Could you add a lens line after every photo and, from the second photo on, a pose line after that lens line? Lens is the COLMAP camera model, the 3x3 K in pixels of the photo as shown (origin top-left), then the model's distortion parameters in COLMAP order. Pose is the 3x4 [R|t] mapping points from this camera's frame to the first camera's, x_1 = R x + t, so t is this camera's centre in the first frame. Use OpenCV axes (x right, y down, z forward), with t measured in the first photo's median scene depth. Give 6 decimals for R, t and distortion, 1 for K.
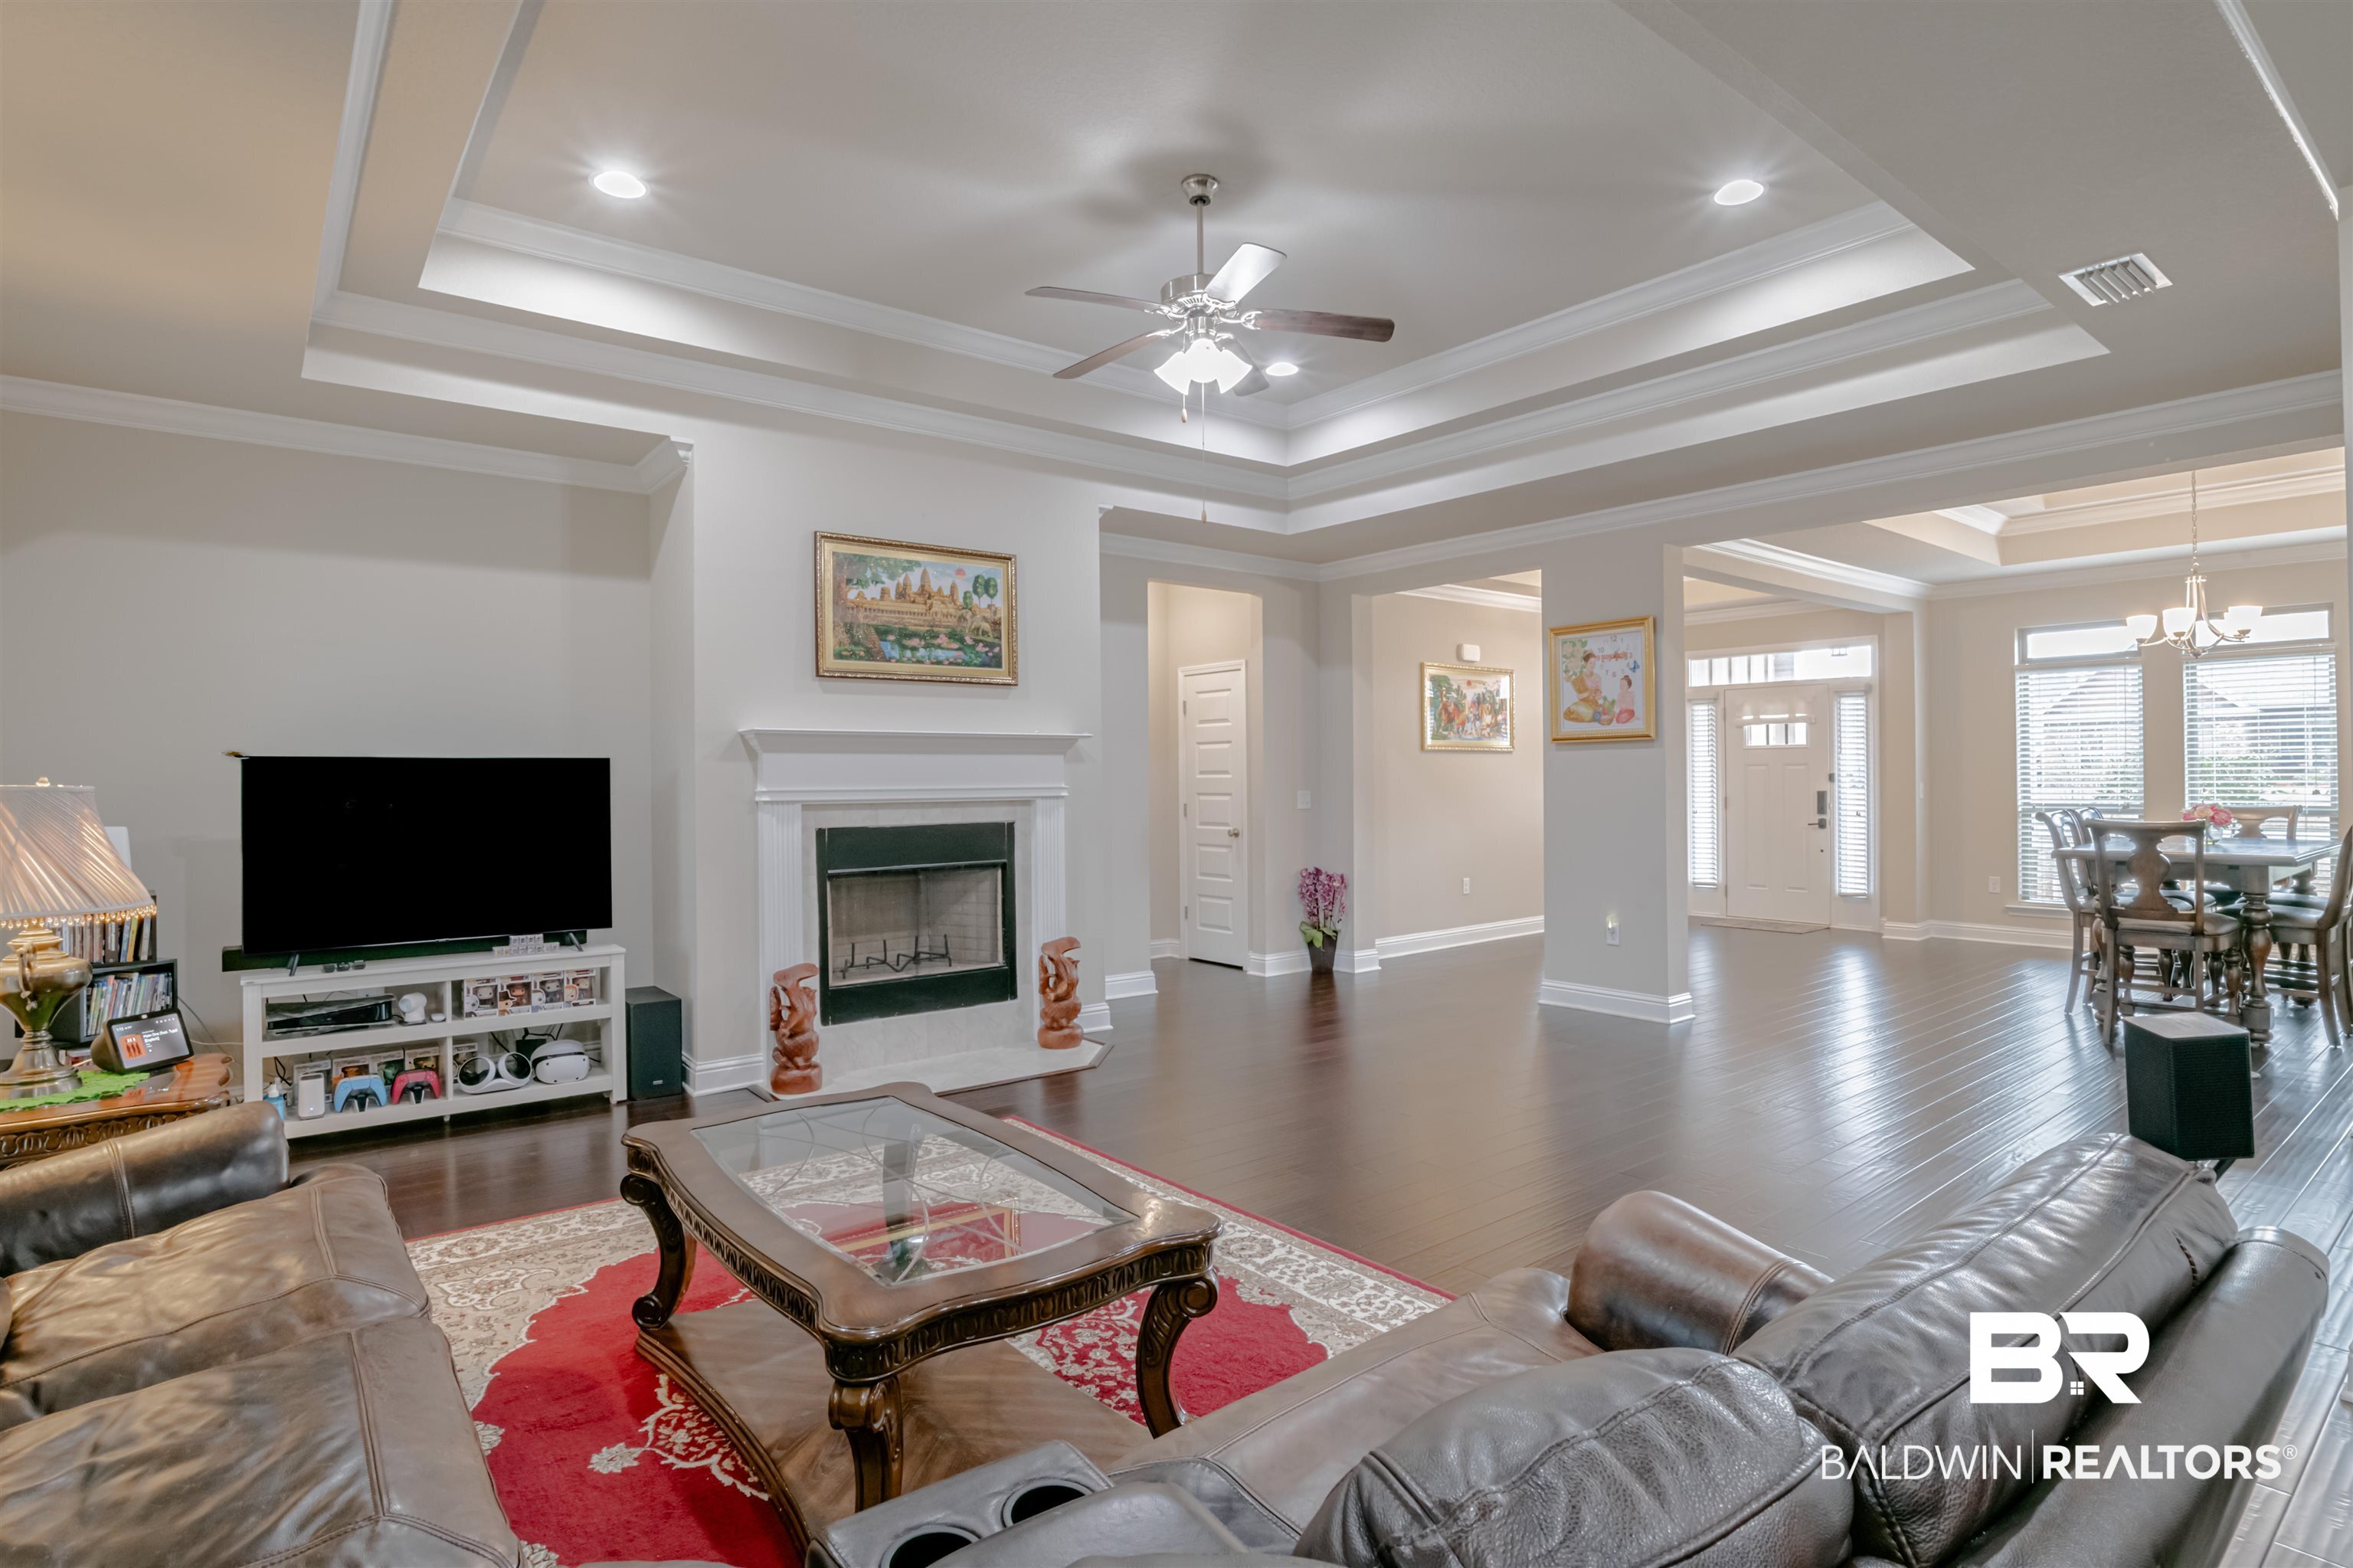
lens RADIAL K [[1207.1, 0, 1188.4], [0, 1207.1, 772.1], [0, 0, 1]] dist [-0.048330, 0.021147]
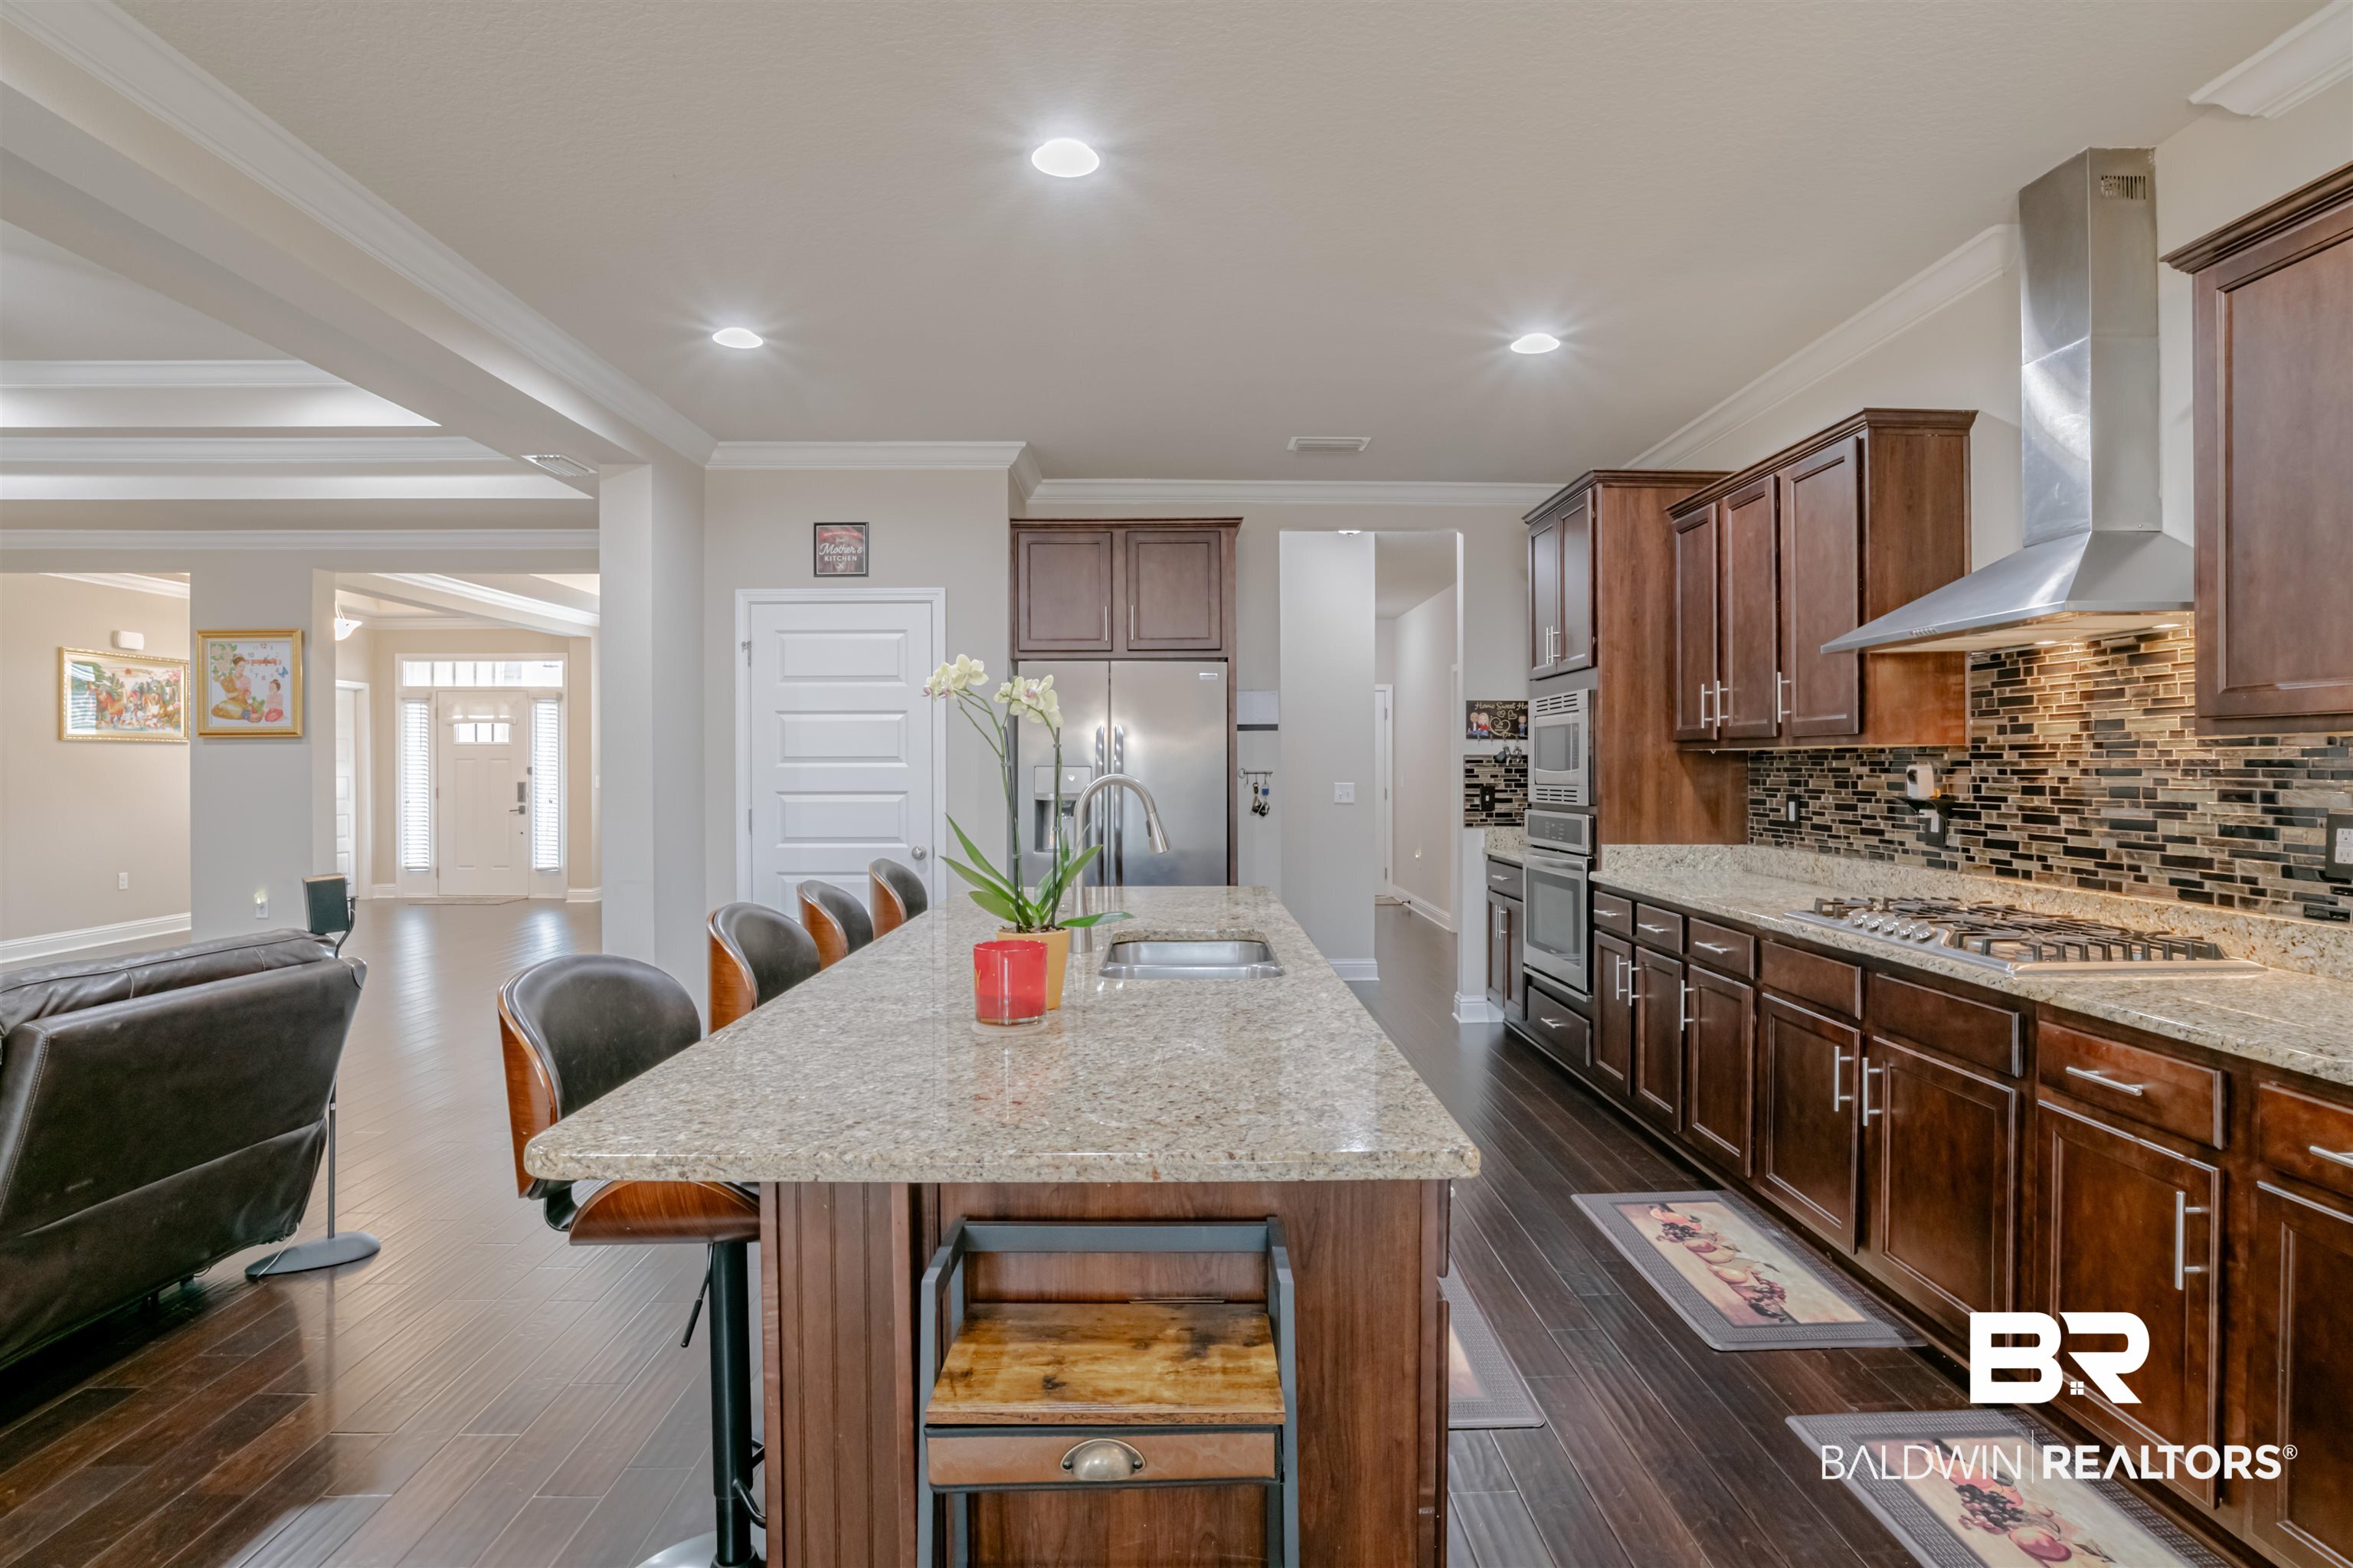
lens RADIAL K [[1207.1, 0, 1194.0], [0, 1207.1, 774.3], [0, 0, 1]] dist [-0.048330, 0.021147]
pose [[0.610988, 0.001449, 0.791638, 0.013136], [-0.007243, 0.999967, 0.003760, -0.001702], [-0.791606, -0.008031, 0.610979, -0.408684]]
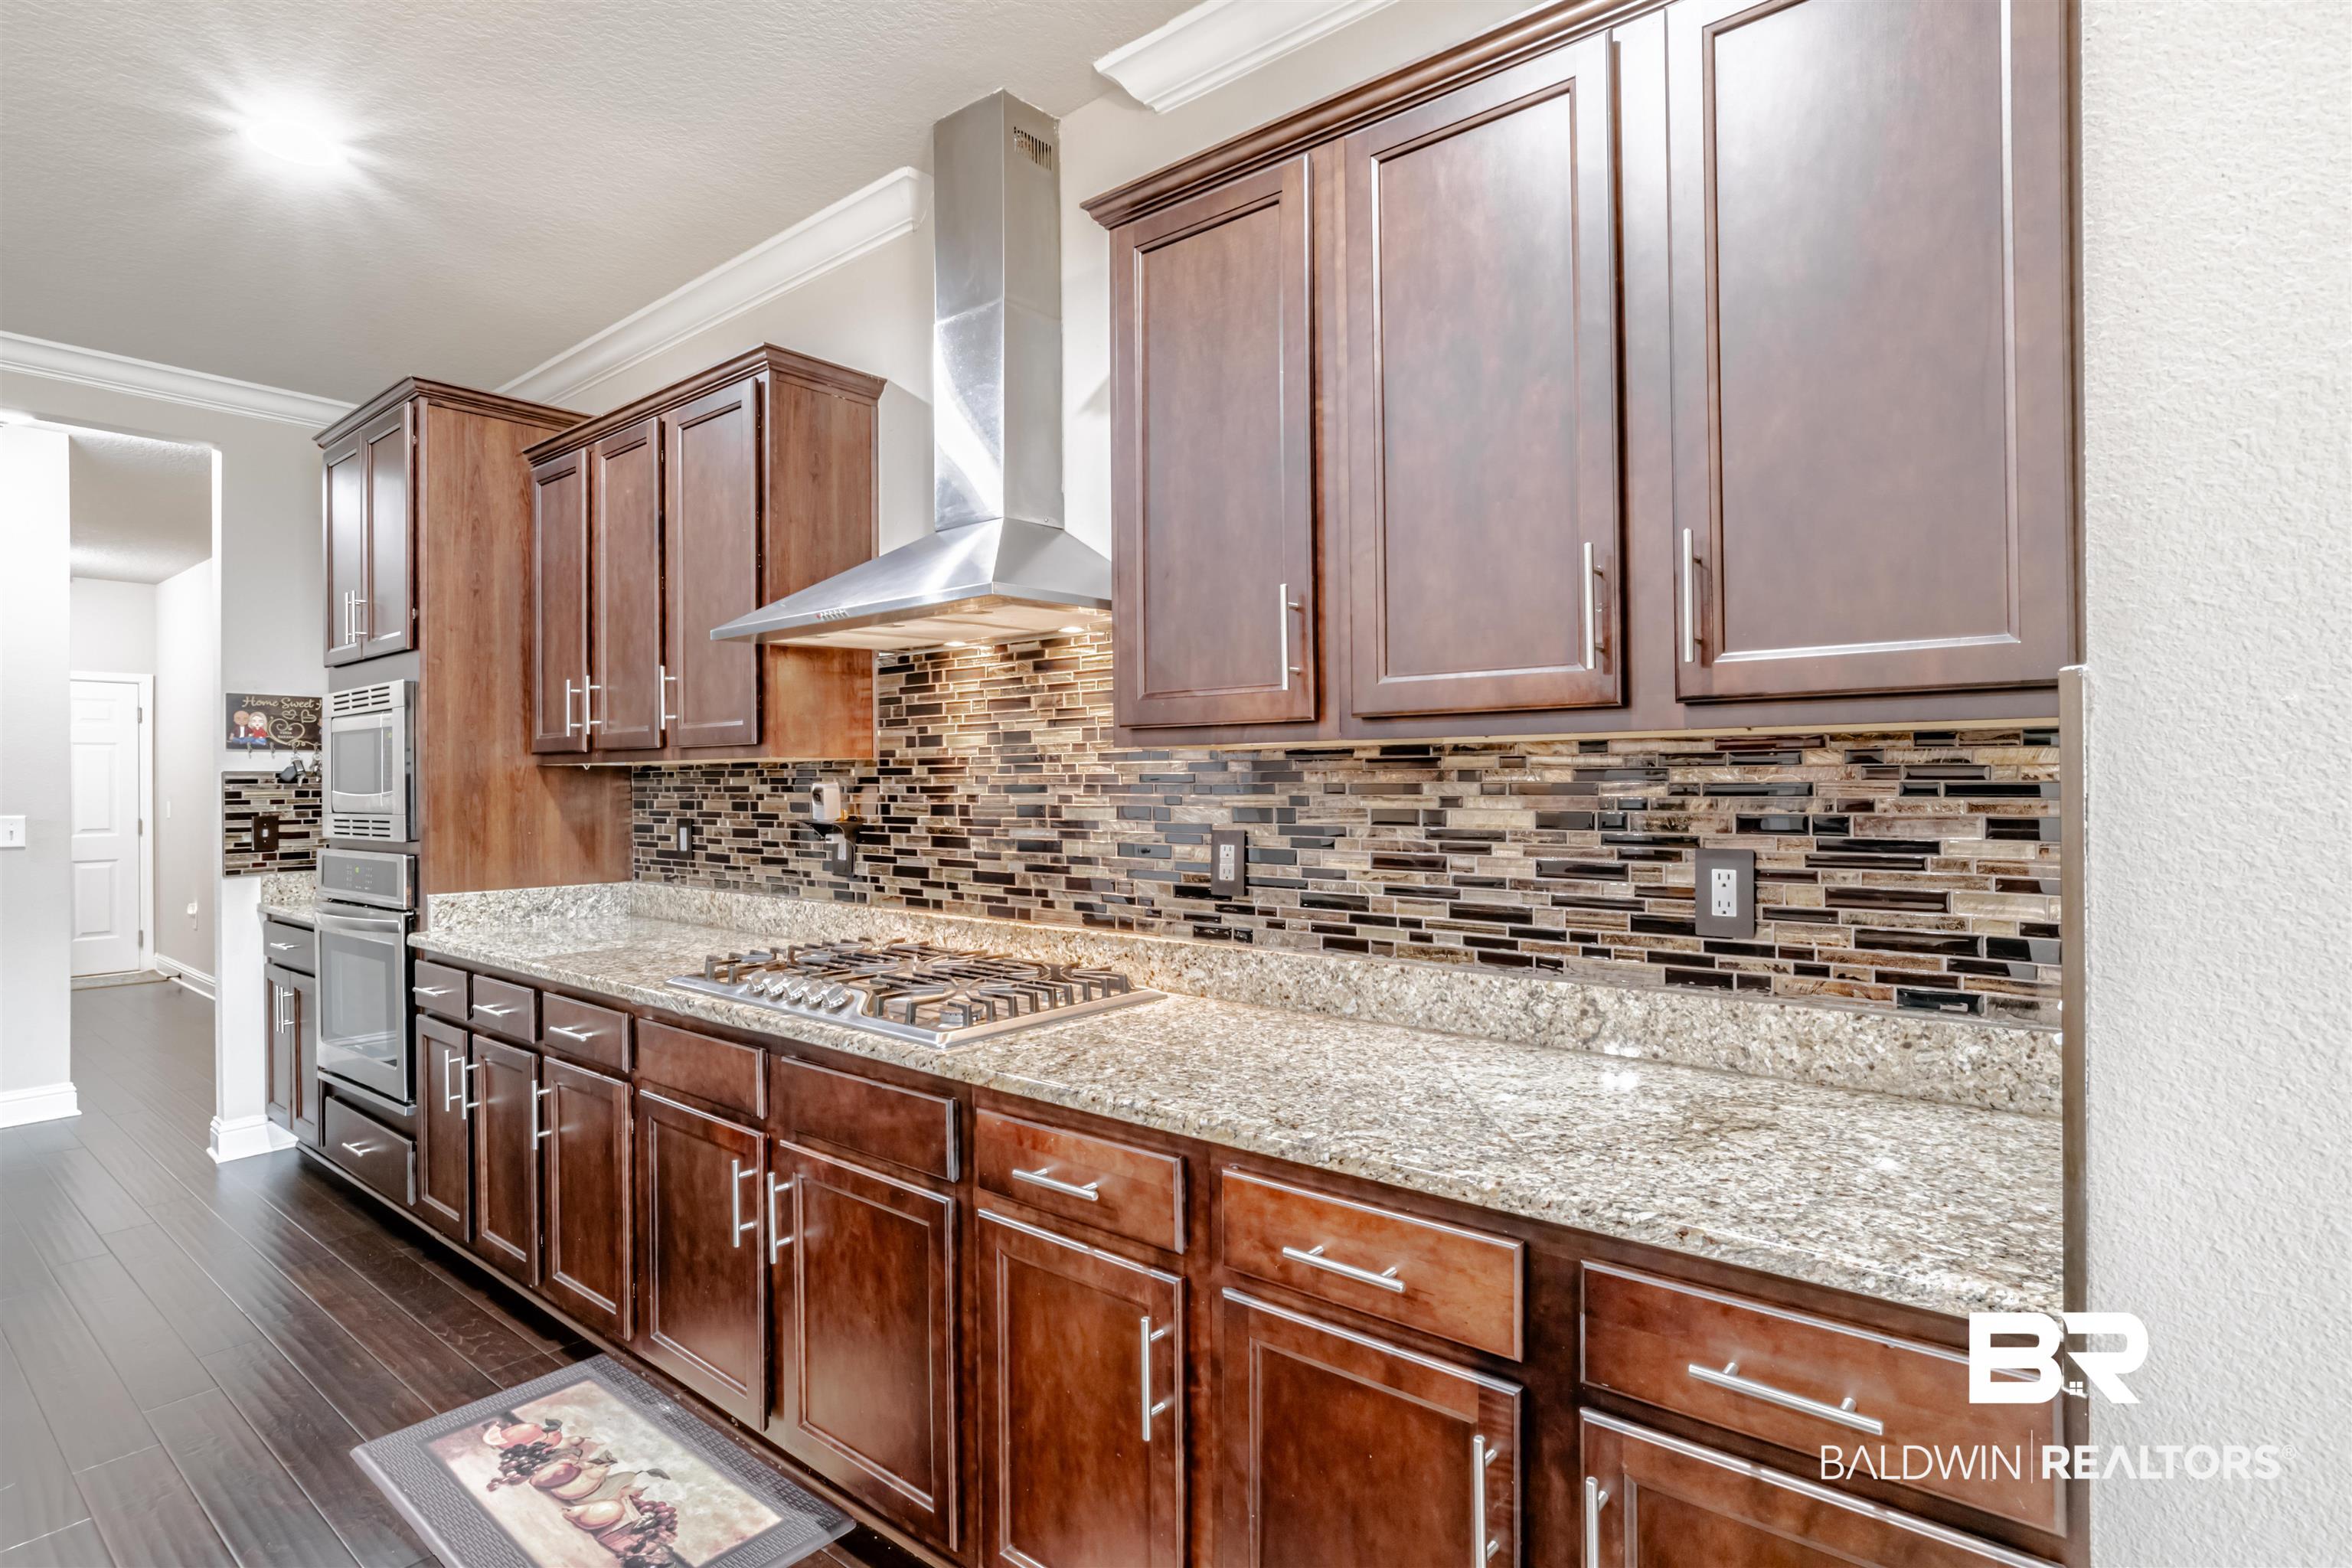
lens RADIAL K [[1206.5, 0, 1205.1], [0, 1206.5, 760.1], [0, 0, 1]] dist [-0.048330, 0.021147]
pose [[-0.204089, 0.022924, 0.978684, 0.172465], [0.006919, 0.999735, -0.021974, -0.003772], [-0.978928, 0.002287, -0.204193, -0.386634]]
